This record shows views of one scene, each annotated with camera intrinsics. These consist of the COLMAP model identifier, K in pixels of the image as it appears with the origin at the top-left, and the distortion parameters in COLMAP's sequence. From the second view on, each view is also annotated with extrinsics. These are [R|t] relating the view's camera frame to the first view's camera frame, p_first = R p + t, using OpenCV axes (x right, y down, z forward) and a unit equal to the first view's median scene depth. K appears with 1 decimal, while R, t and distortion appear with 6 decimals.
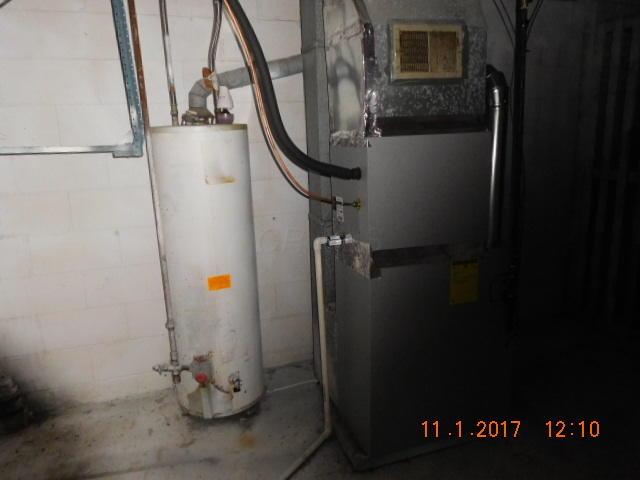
lens RADIAL K [[481.6, 0, 316.3], [0, 481.6, 239.8], [0, 0, 1]] dist [-0.022970, 0.010104]
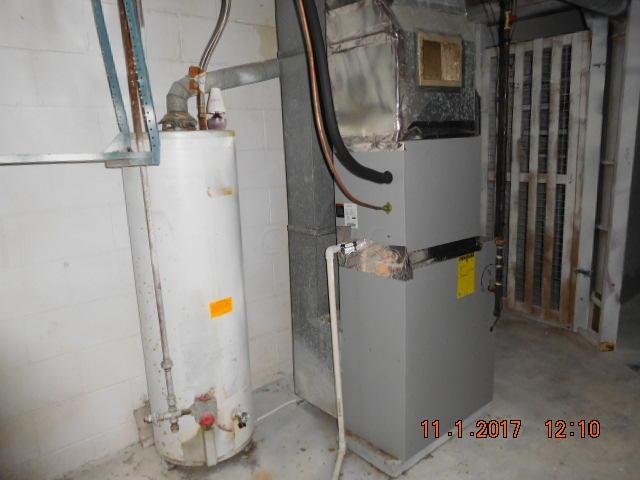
lens RADIAL K [[481.6, 0, 318.8], [0, 481.6, 240.9], [0, 0, 1]] dist [-0.022970, 0.010104]
pose [[0.926130, -0.079434, 0.368745, -0.358077], [0.091452, 0.995694, -0.015198, -0.003441], [-0.365950, 0.047798, 0.929406, 0.105526]]
